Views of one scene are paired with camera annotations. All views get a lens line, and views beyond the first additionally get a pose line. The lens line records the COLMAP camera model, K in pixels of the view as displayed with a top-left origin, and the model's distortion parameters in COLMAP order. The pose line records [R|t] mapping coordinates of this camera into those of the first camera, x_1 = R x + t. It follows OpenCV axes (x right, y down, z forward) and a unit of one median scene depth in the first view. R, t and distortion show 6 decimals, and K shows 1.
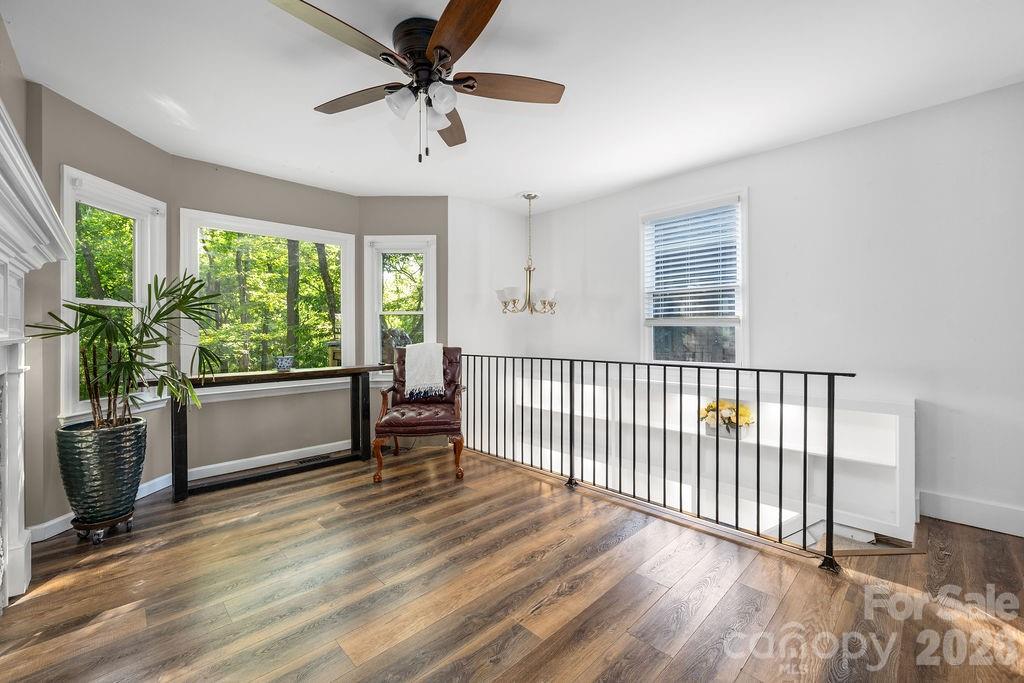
lens RADIAL K [[417.2, 0, 510.6], [0, 417.2, 336.7], [0, 0, 1]] dist [-0.000162, -0.000006]
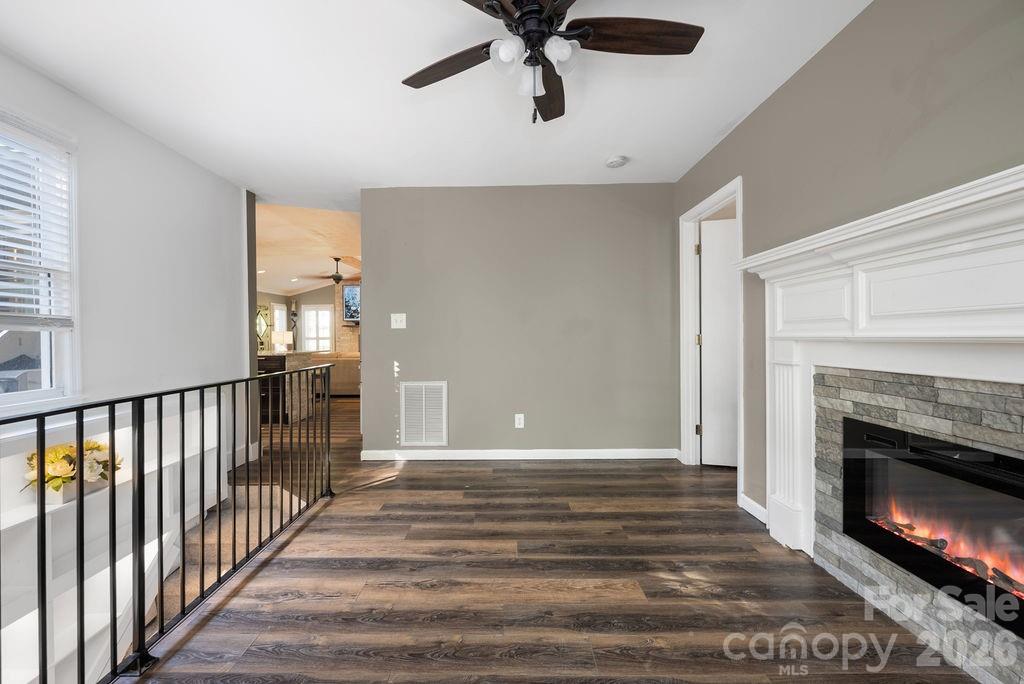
lens RADIAL K [[415.5, 0, 496.8], [0, 415.5, 336.7], [0, 0, 1]] dist [-0.000631, -0.000054]
pose [[-0.700730, 0.008878, 0.713371, -0.515272], [0.023903, 0.999653, 0.011039, -0.010336], [-0.713026, 0.024787, -0.700699, 1.139432]]
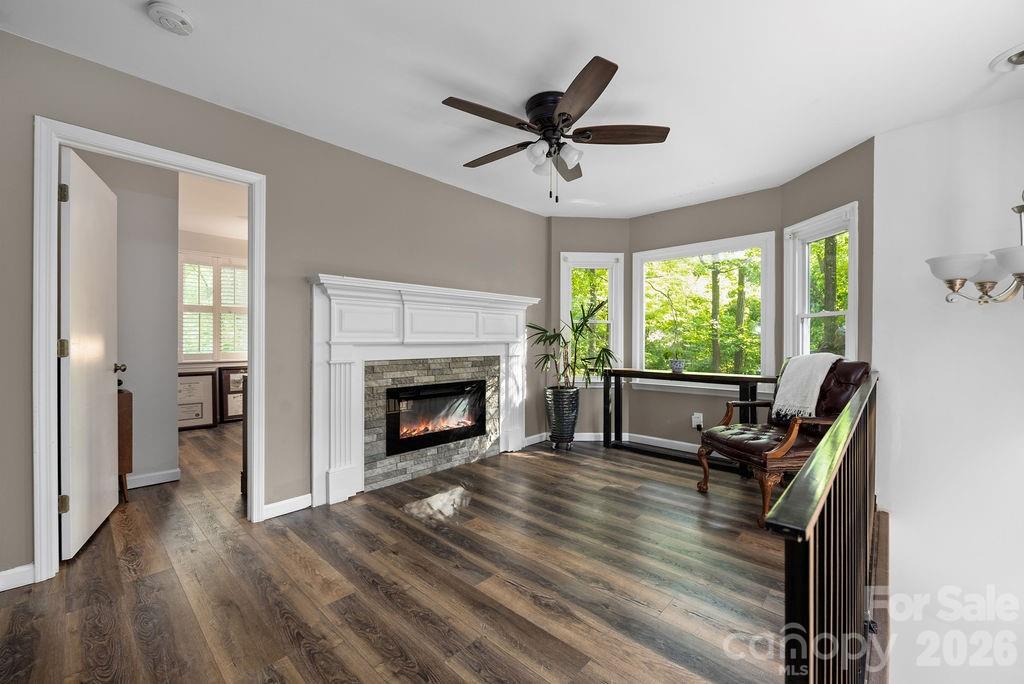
lens RADIAL K [[417.2, 0, 510.6], [0, 417.2, 337.2], [0, 0, 1]] dist [-0.000162, -0.000006]
pose [[0.048028, -0.000805, -0.998846, 0.726210], [-0.014385, 0.999895, -0.001498, -0.006791], [0.998742, 0.014440, 0.048012, 0.570140]]
